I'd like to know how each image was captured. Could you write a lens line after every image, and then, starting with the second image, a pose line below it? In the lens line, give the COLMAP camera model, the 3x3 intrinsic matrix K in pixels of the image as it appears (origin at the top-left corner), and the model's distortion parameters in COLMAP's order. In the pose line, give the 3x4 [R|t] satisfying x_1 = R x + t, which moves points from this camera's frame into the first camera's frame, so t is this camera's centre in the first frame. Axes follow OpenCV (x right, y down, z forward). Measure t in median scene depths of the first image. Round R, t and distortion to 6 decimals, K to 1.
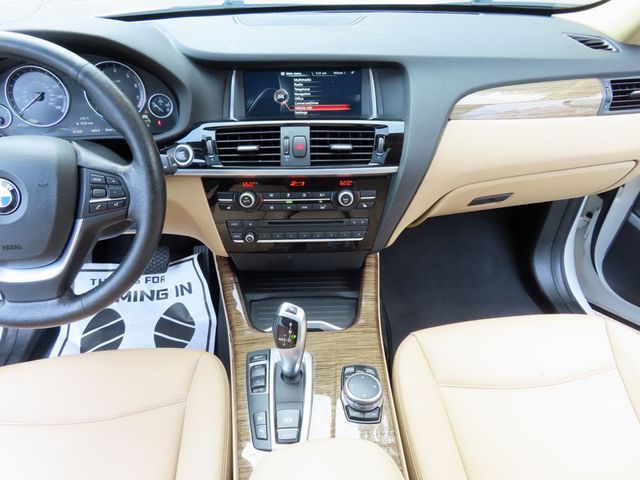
lens RADIAL K [[457.9, 0, 320.2], [0, 457.9, 238.6], [0, 0, 1]] dist [-0.010810, 0.005179]
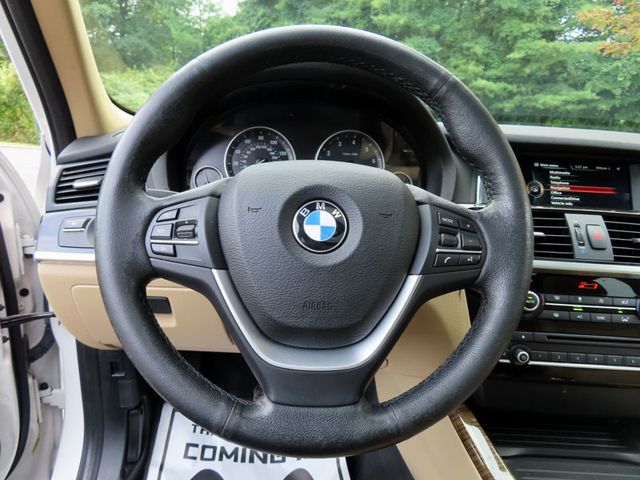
lens RADIAL K [[457.9, 0, 320.2], [0, 457.9, 238.6], [0, 0, 1]] dist [-0.010810, 0.005179]
pose [[0.997621, 0.067295, -0.014968, -0.484098], [-0.068006, 0.925018, -0.373787, 0.119988], [-0.011308, 0.373916, 0.927394, 0.274472]]
